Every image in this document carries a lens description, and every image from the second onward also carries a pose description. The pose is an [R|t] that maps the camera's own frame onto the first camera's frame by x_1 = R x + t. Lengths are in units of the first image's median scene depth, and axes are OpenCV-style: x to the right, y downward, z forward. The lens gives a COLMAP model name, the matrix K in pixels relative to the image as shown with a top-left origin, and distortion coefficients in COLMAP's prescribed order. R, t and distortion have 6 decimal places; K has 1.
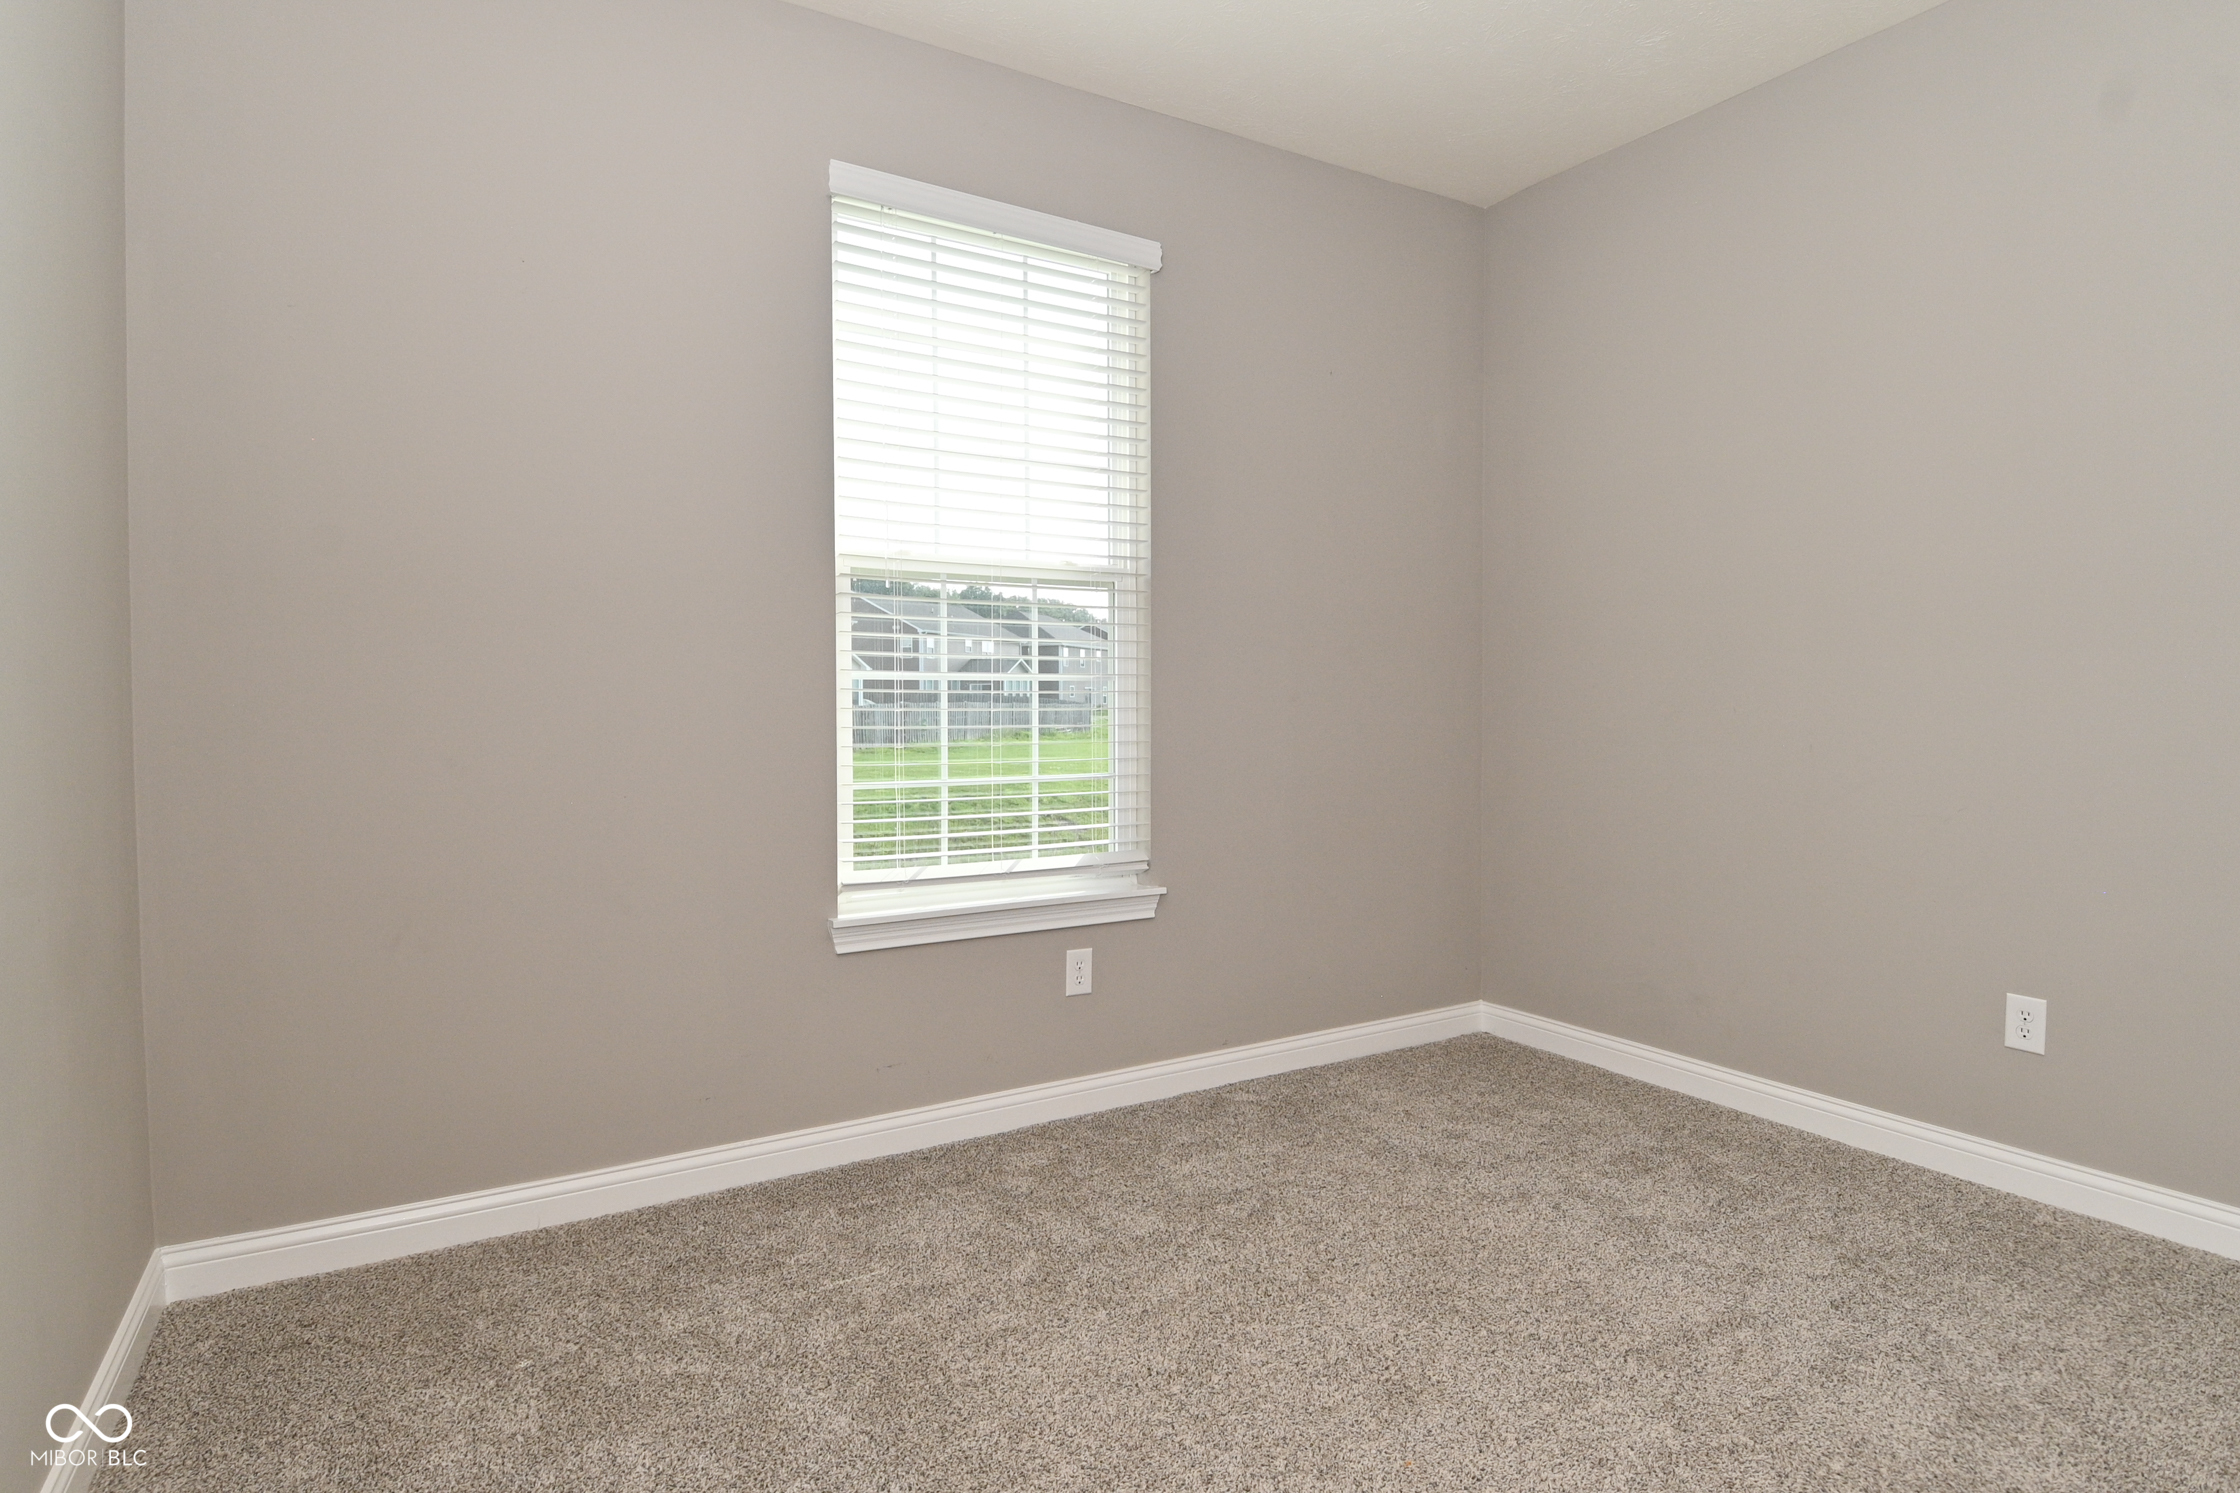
lens RADIAL K [[1187.0, 0, 1122.2], [0, 1187.0, 729.7], [0, 0, 1]] dist [0.017598, -0.028857]
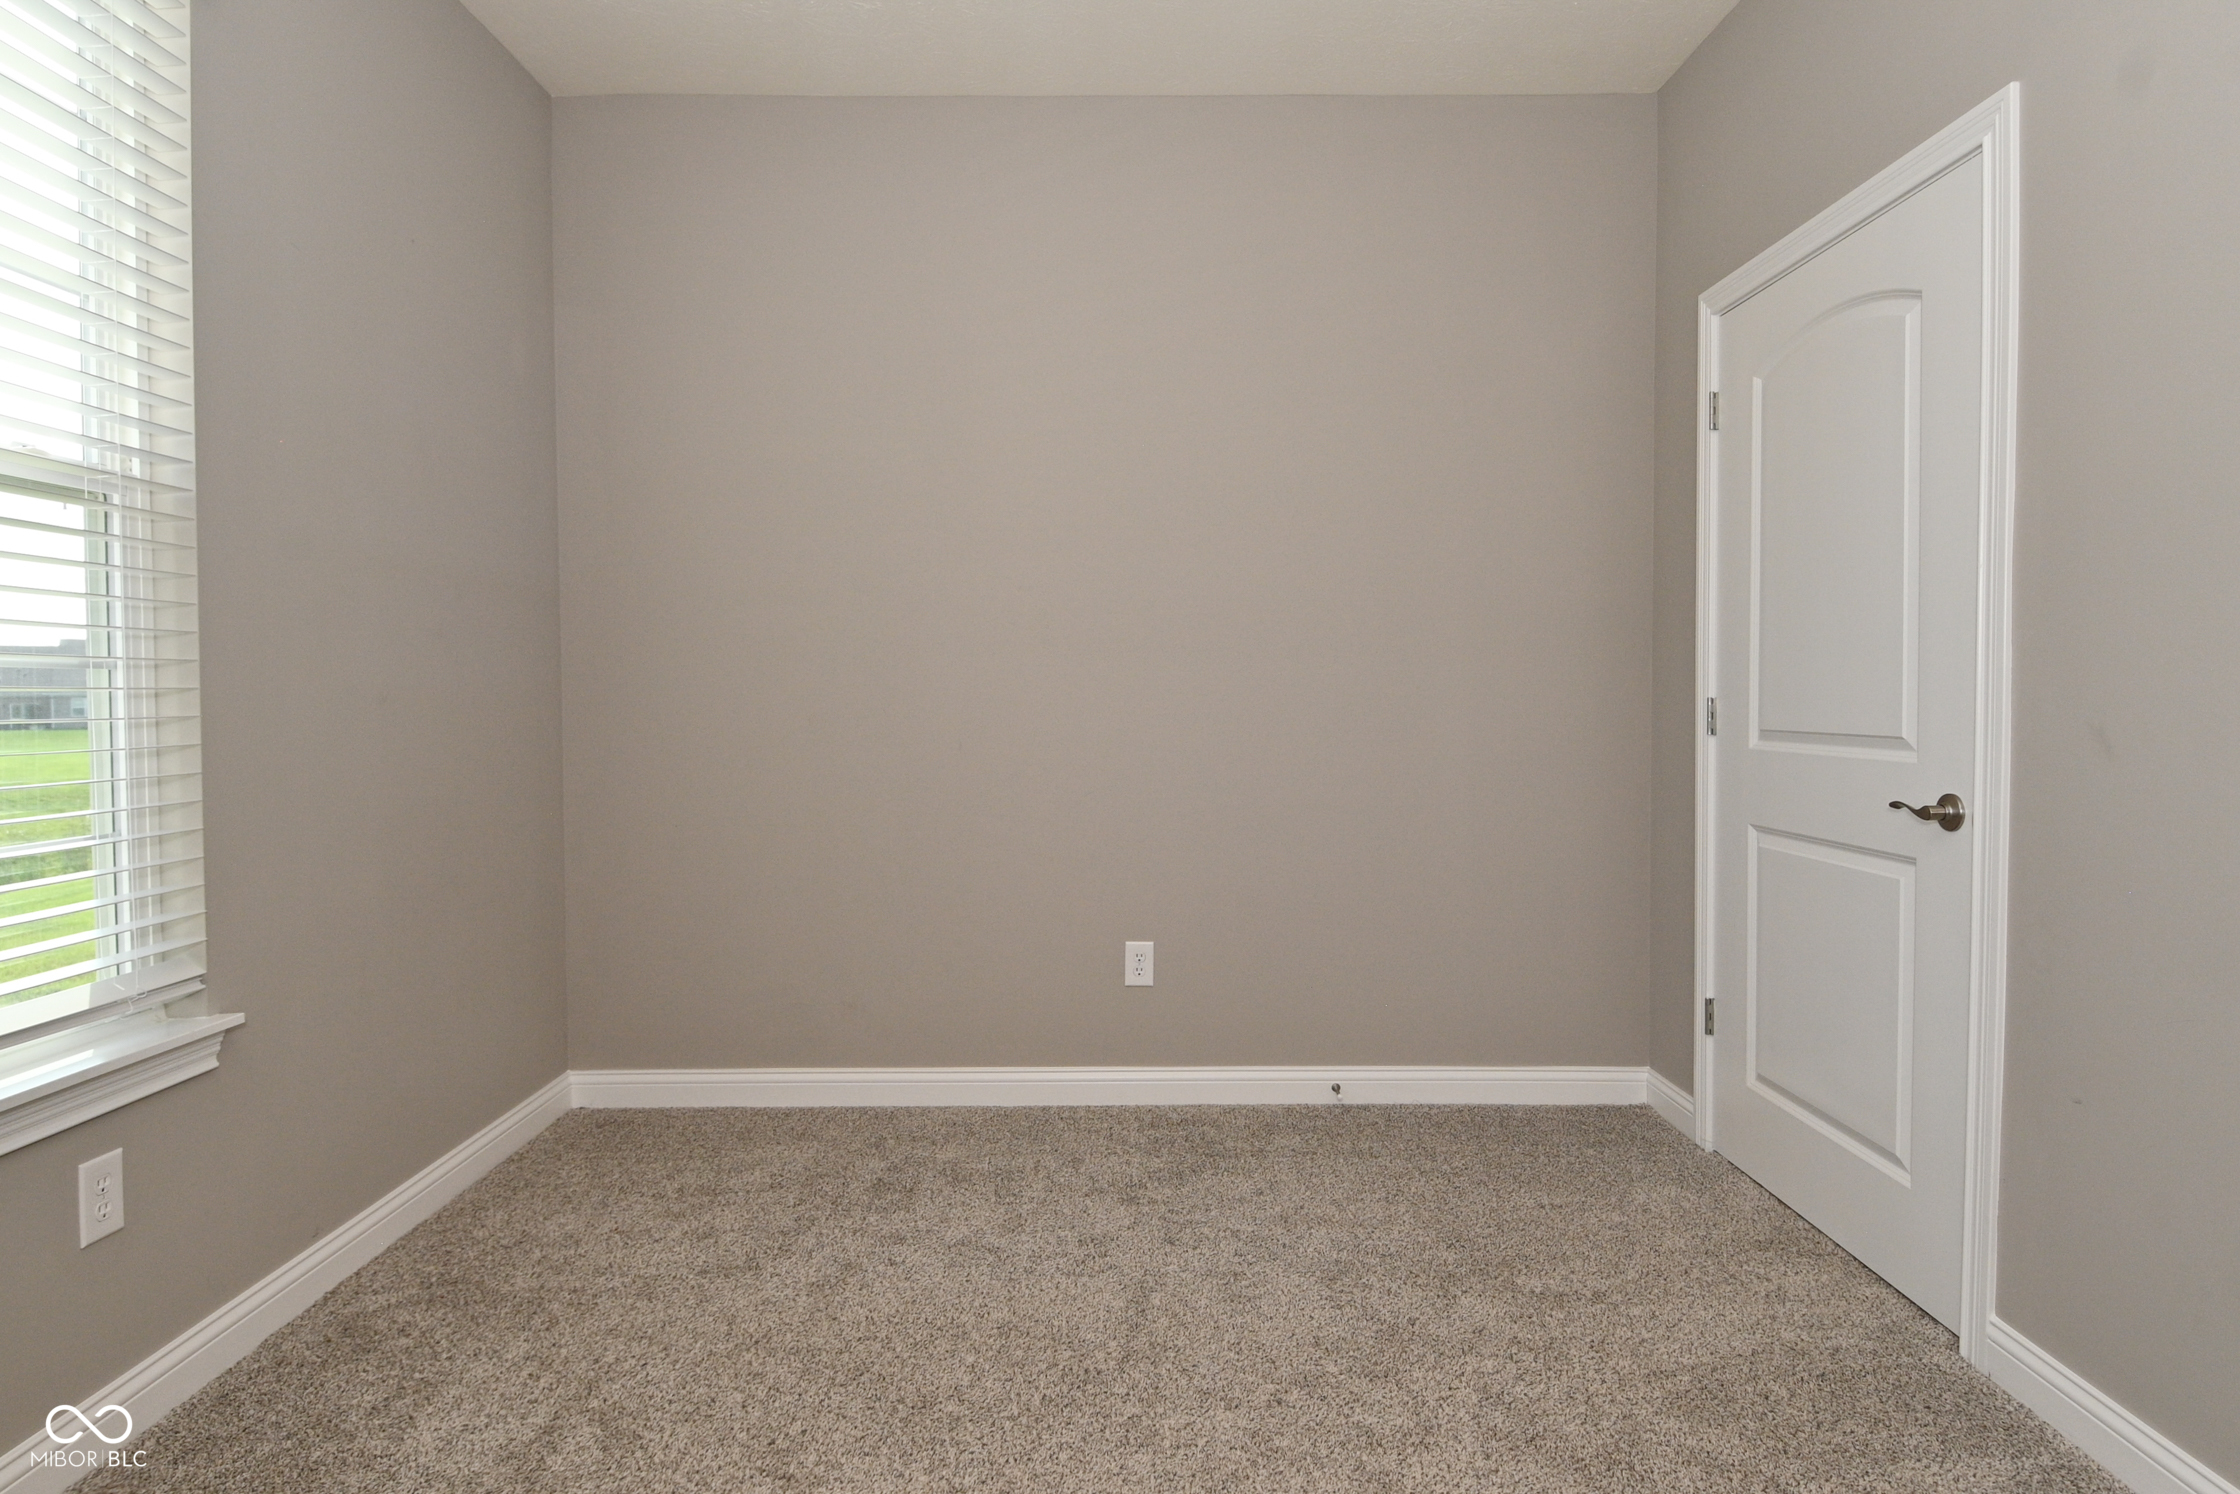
lens RADIAL K [[1211.0, 0, 1120.0], [0, 1211.0, 747.0], [0, 0, 1]] dist [0.005247, -0.024494]
pose [[0.513751, -0.033943, 0.857268, -0.278971], [0.026286, 0.999371, 0.023817, -0.005790], [-0.857537, 0.010299, 0.514320, 0.329705]]
